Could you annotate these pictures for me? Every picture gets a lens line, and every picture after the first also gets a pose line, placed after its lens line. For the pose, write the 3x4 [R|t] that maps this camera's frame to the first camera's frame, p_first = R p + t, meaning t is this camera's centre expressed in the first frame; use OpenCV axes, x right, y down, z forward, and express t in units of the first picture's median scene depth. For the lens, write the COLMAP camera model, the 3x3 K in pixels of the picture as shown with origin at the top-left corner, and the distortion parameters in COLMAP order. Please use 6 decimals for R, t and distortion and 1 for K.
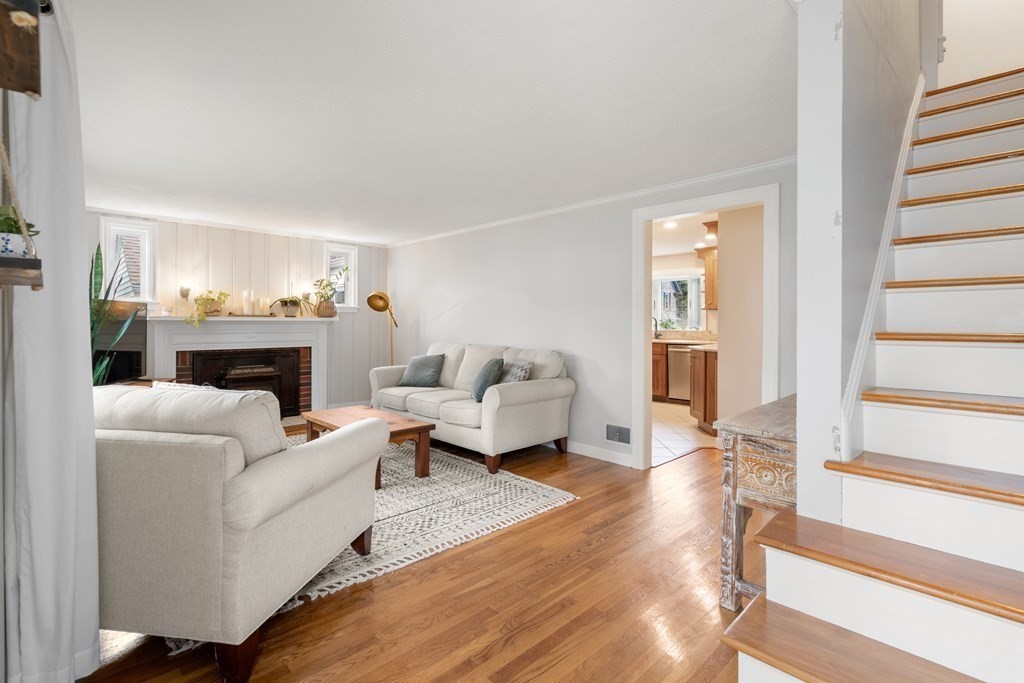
lens RADIAL K [[477.6, 0, 515.0], [0, 477.6, 327.0], [0, 0, 1]] dist [0.000071, 0.000030]
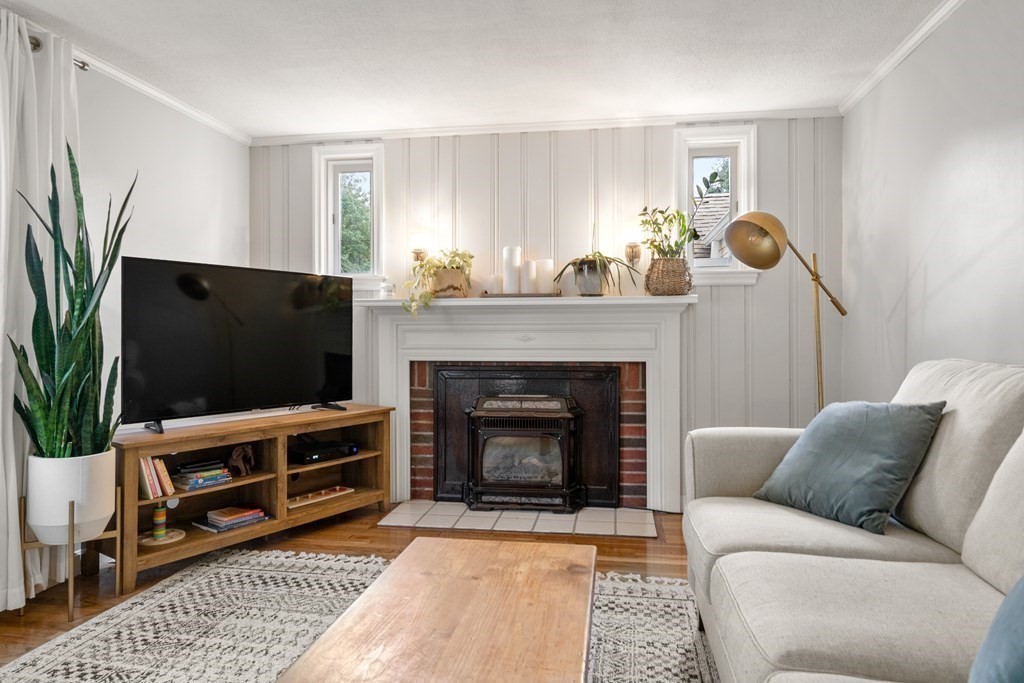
lens RADIAL K [[645.1, 0, 514.0], [0, 645.1, 334.5], [0, 0, 1]] dist [0.000268, 0.000393]
pose [[0.600806, -0.002683, -0.799390, -0.009878], [-0.003331, 0.999977, -0.005859, 0.021485], [0.799388, 0.006183, 0.600784, 0.594191]]
